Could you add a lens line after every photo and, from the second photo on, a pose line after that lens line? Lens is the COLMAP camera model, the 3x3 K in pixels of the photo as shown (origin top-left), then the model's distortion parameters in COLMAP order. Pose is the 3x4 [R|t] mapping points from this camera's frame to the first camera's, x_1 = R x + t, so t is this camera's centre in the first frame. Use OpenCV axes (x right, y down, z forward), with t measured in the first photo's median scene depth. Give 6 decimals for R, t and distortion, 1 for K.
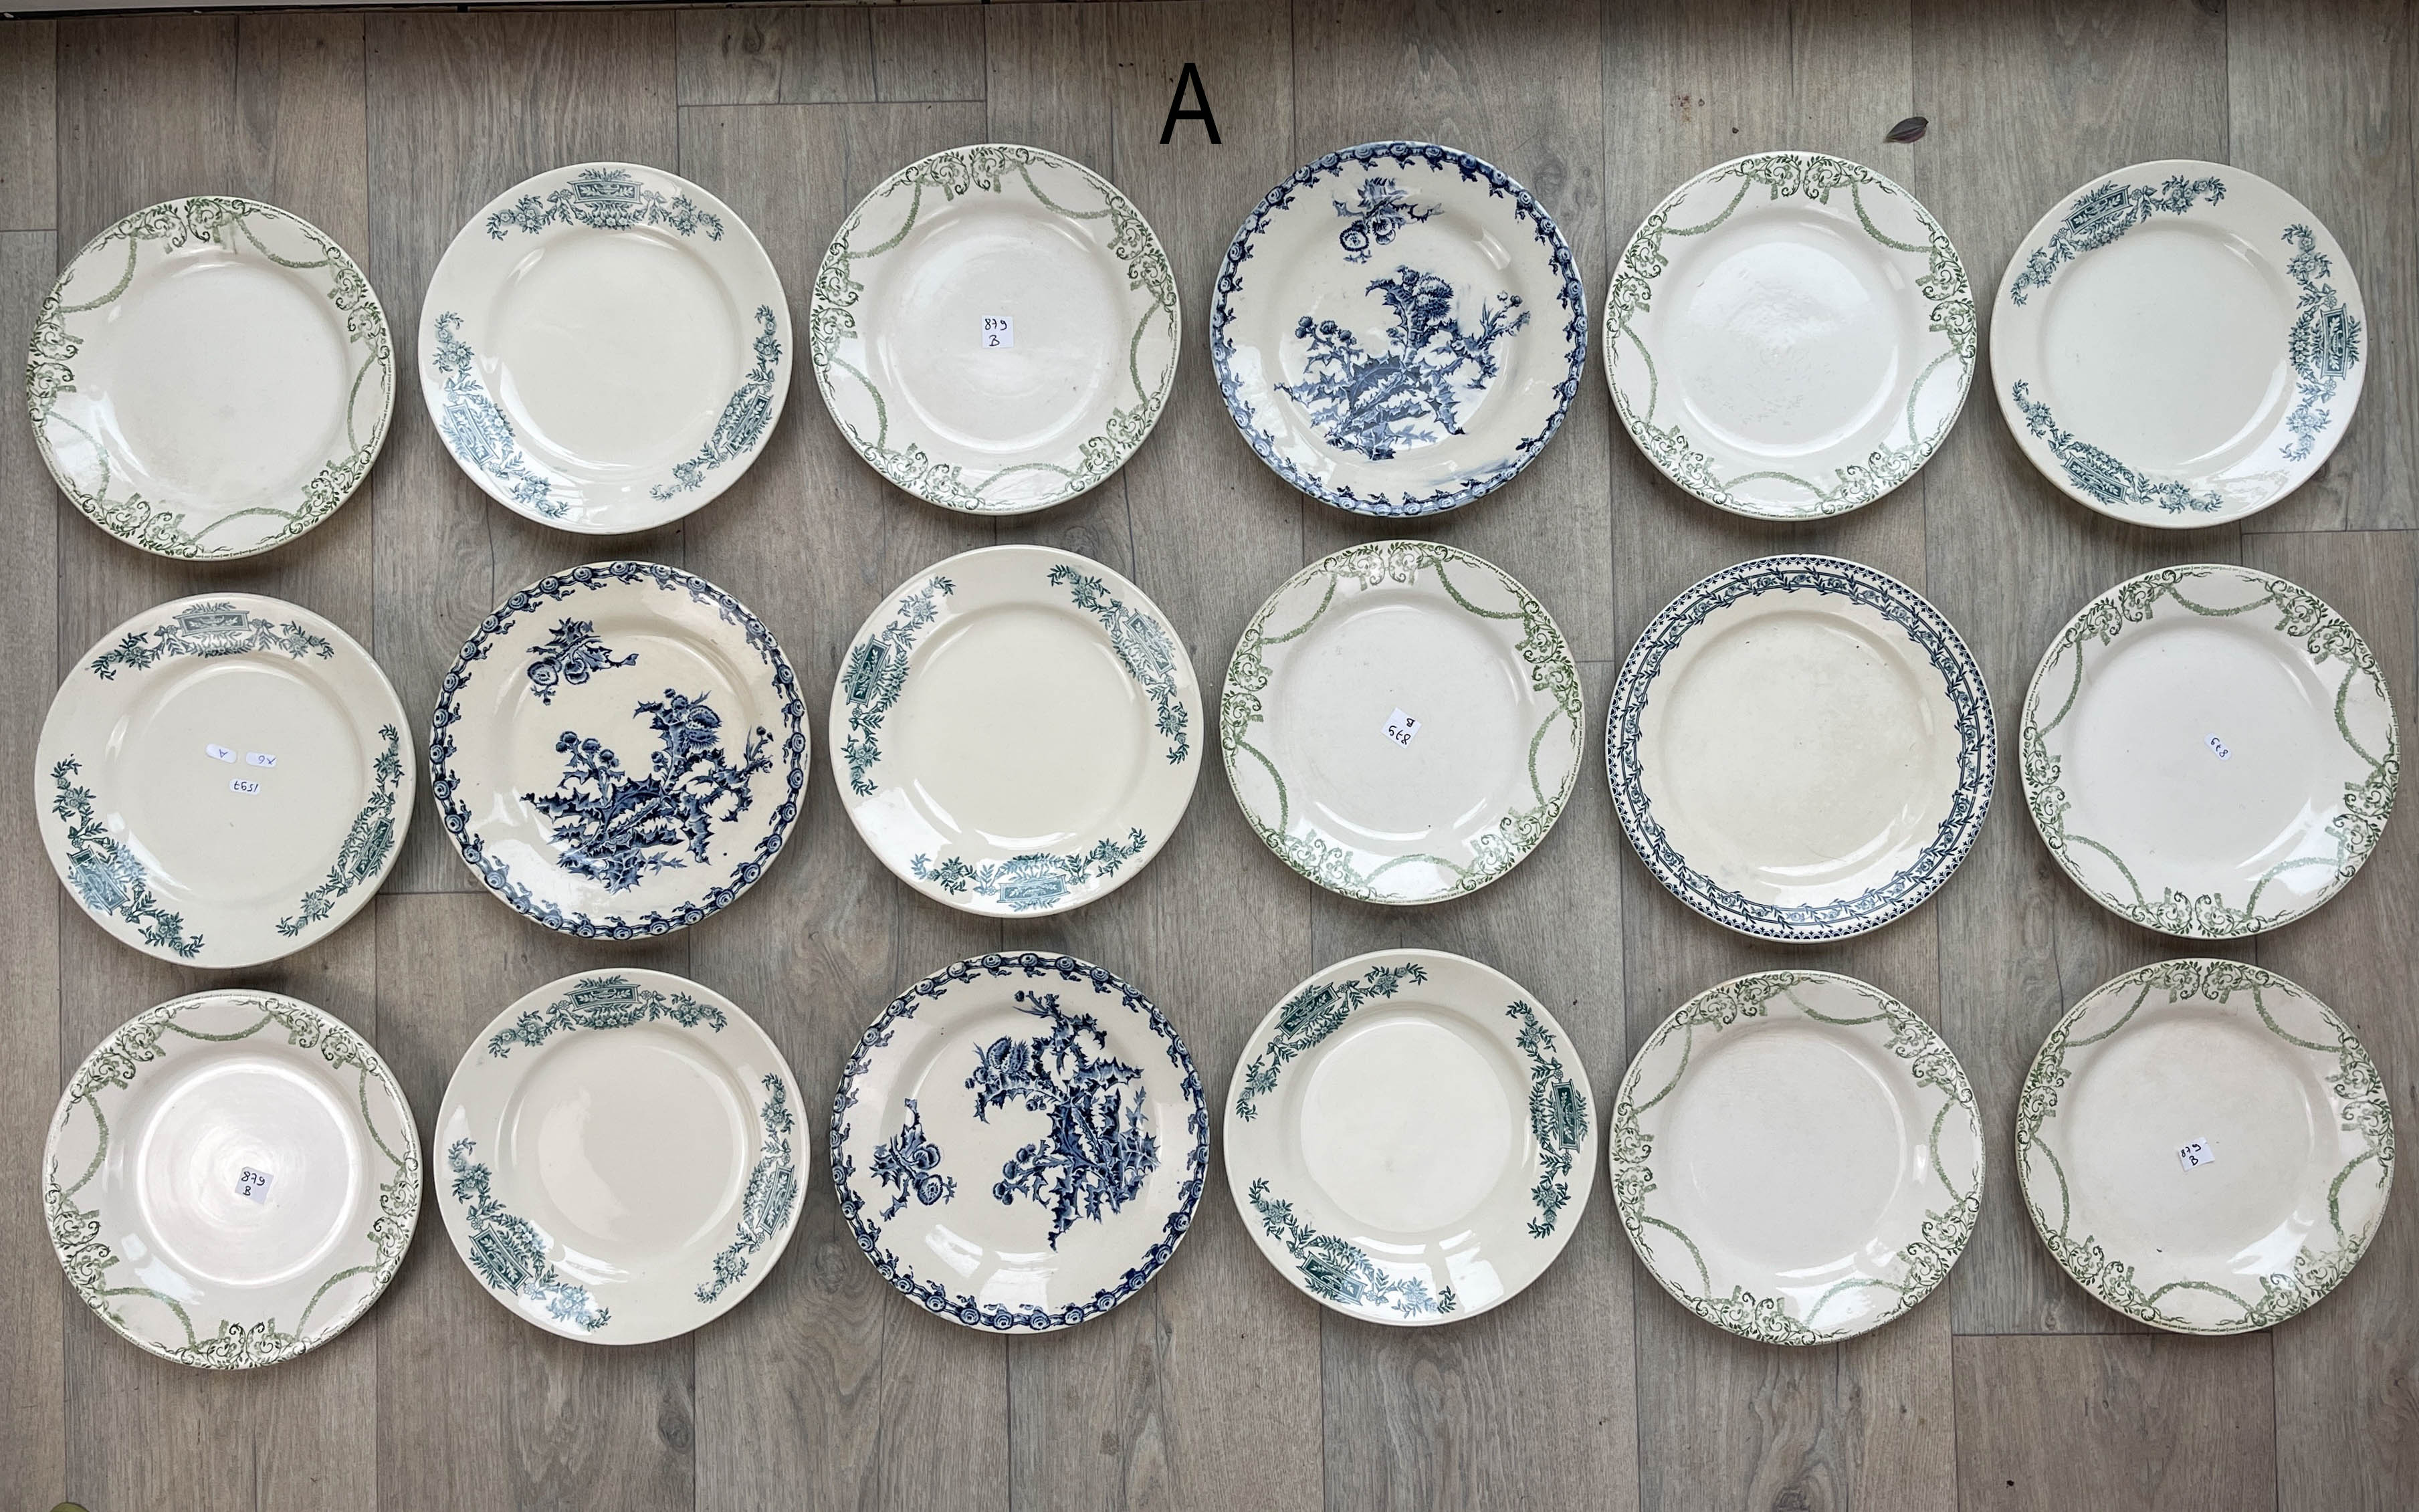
lens RADIAL K [[2038.5, 0, 1263.7], [0, 2038.5, 692.7], [0, 0, 1]] dist [0.046683, -0.047310]
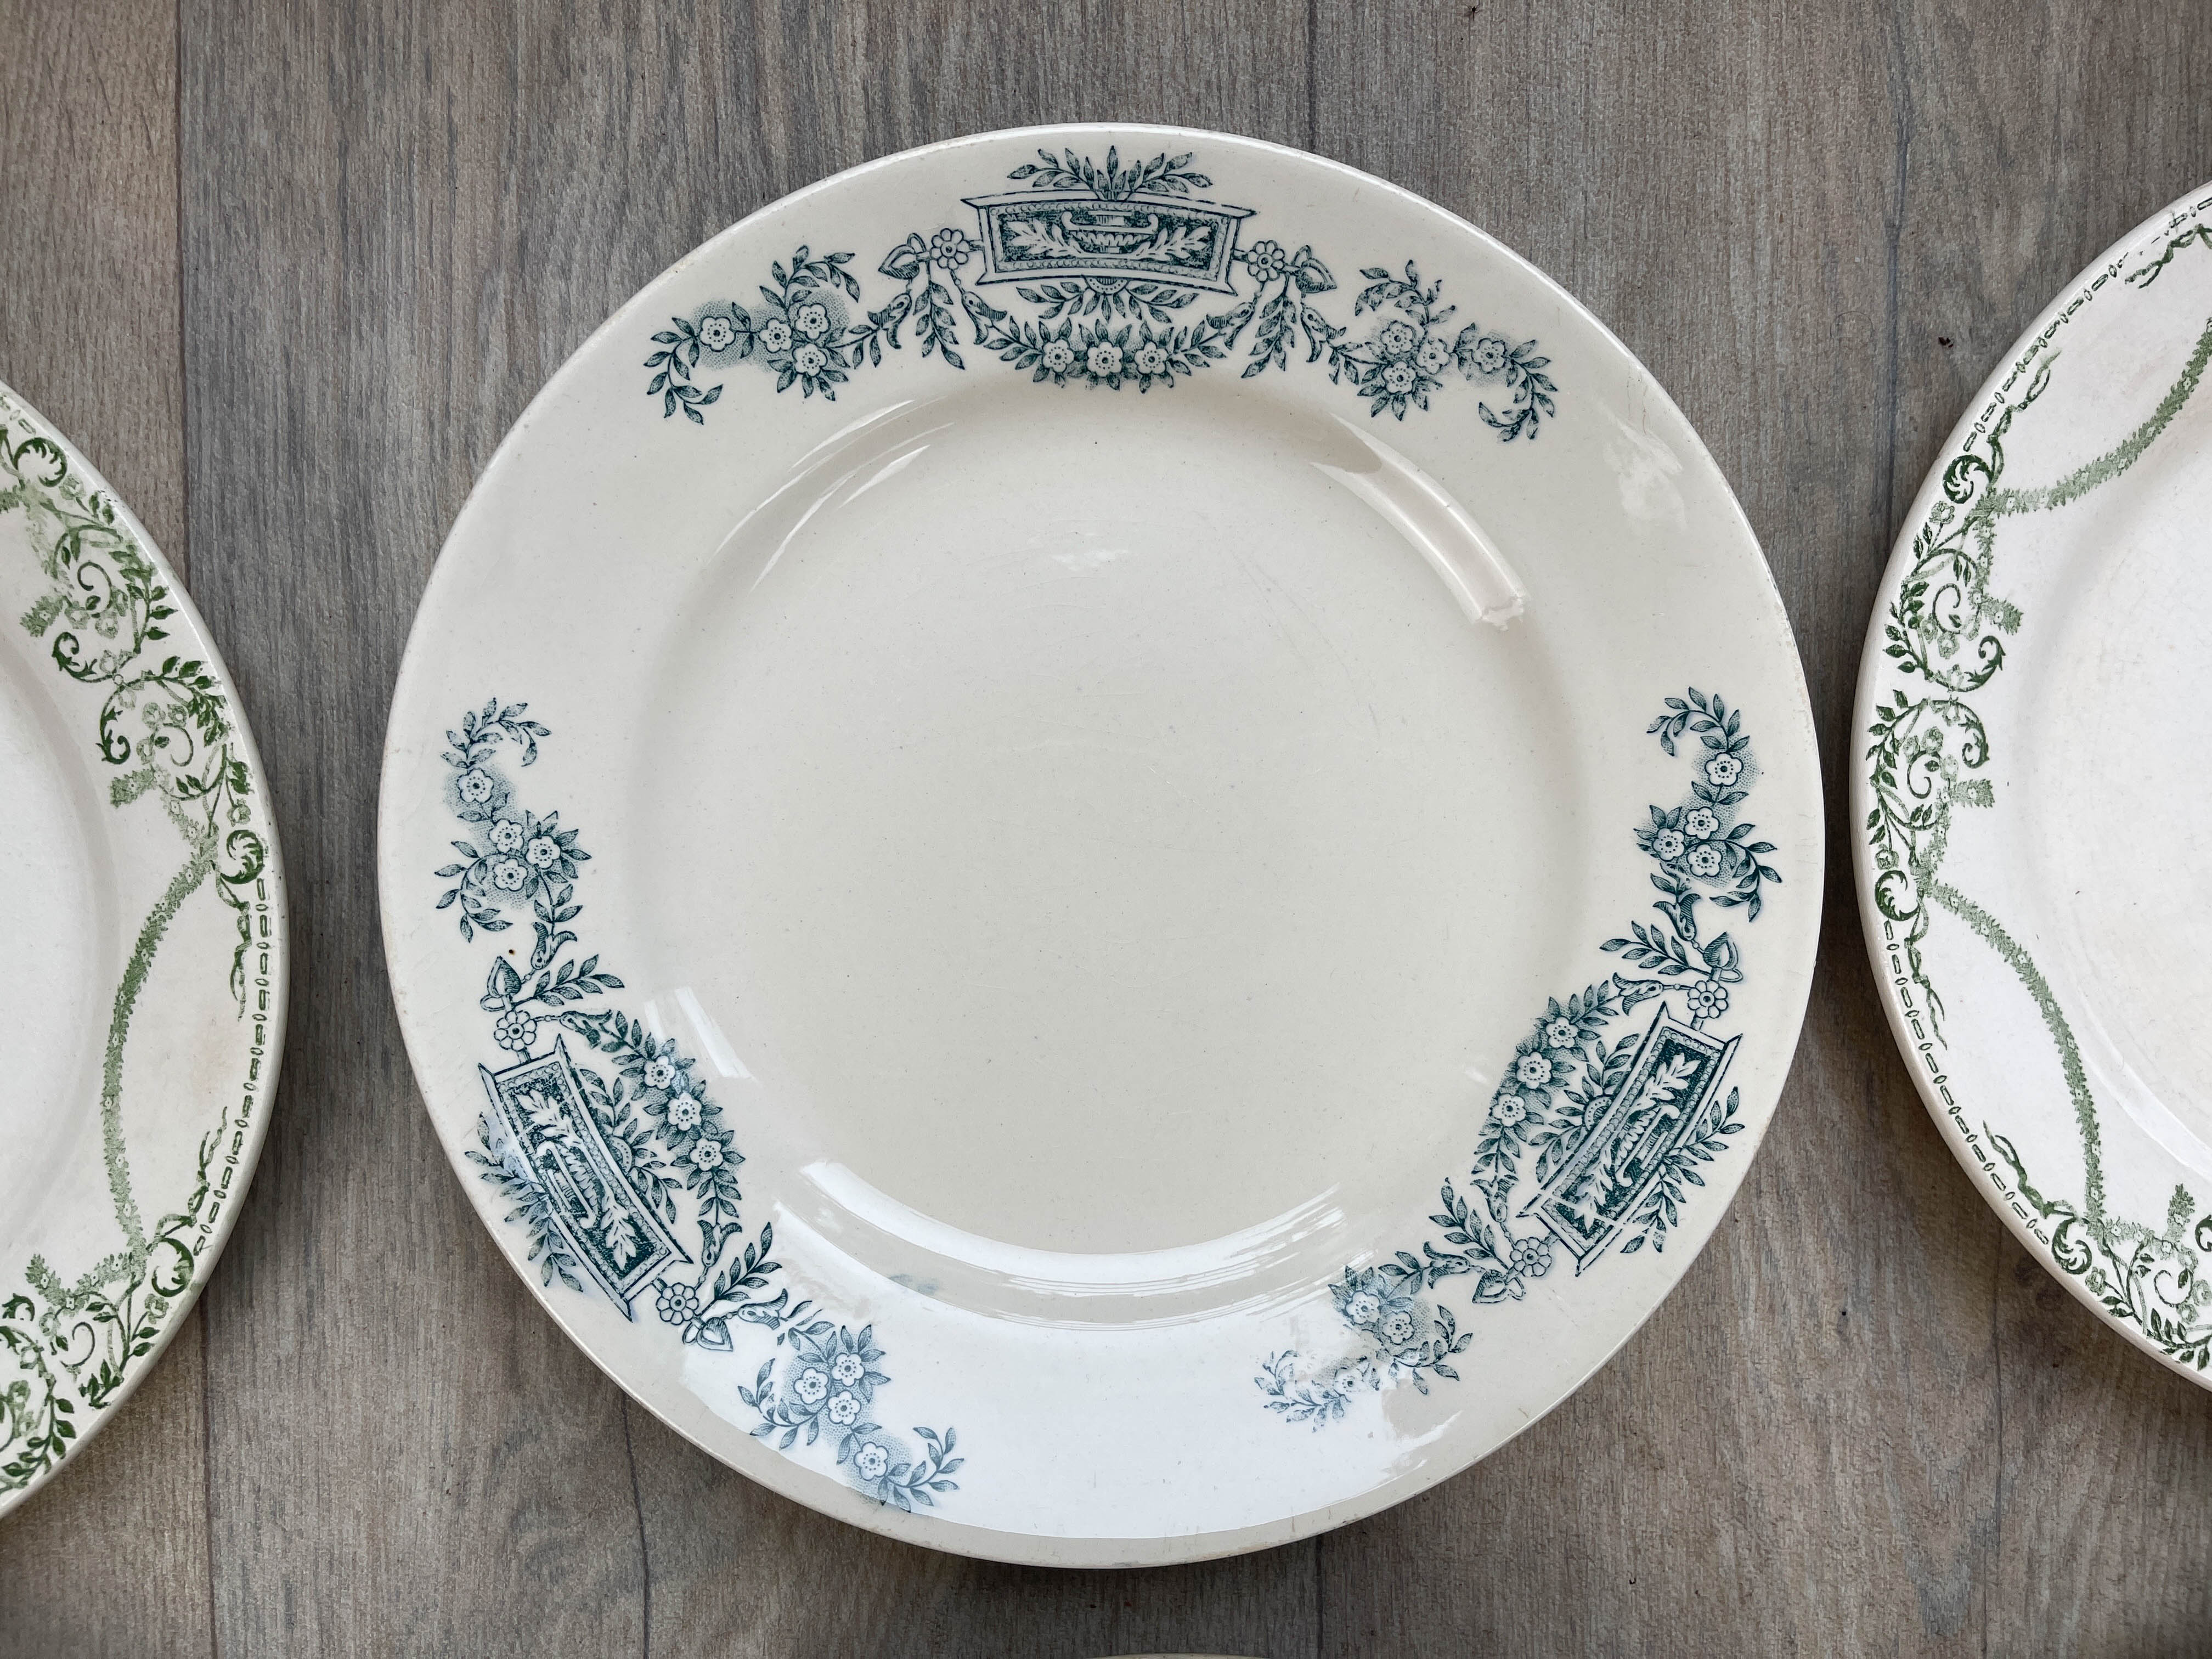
lens RADIAL K [[1711.1, 0, 1103.5], [0, 1711.1, 835.4], [0, 0, 1]] dist [0.077129, -0.139563]
pose [[0.998849, 0.010869, 0.046713, -0.330278], [-0.013261, 0.998601, 0.051197, -0.180546], [-0.046092, -0.051758, 0.997595, 0.778611]]
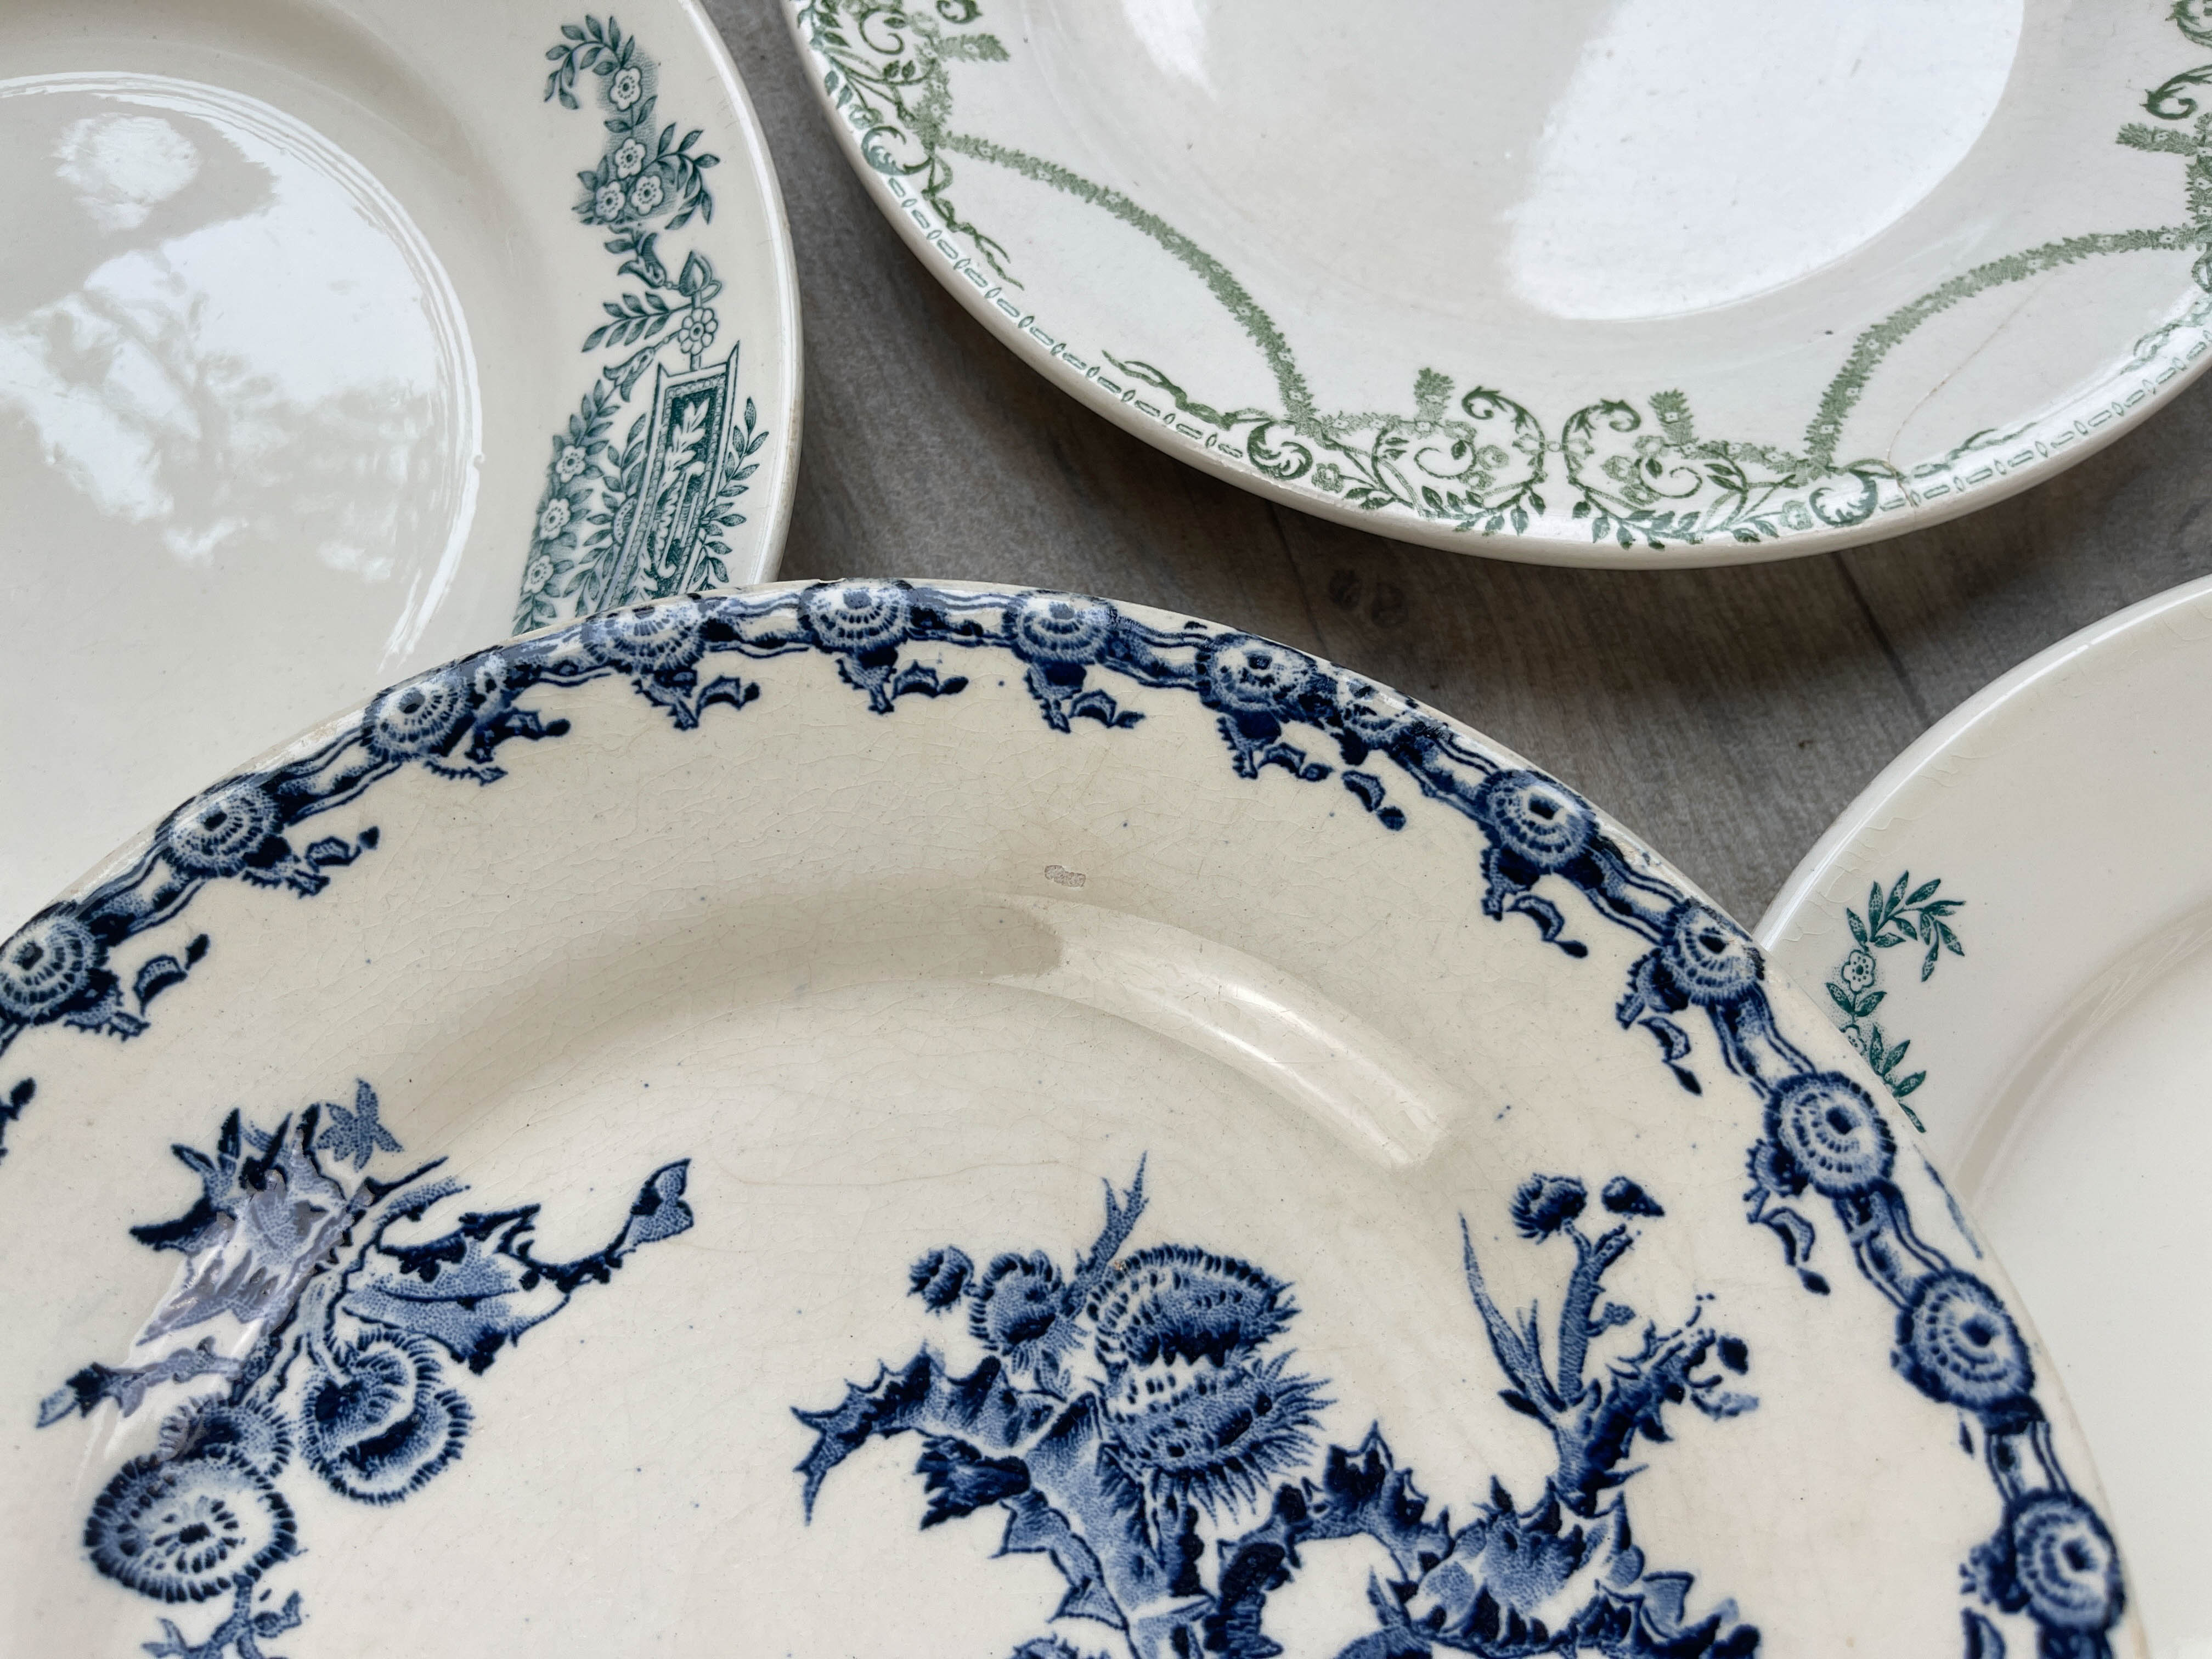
lens RADIAL K [[1681.3, 0, 1103.5], [0, 1681.3, 846.1], [0, 0, 1]] dist [0.028051, -0.062263]
pose [[0.887423, -0.416917, 0.196625, -0.293385], [0.459125, 0.837440, -0.296476, 0.018412], [-0.041056, 0.353376, 0.934580, 0.860017]]
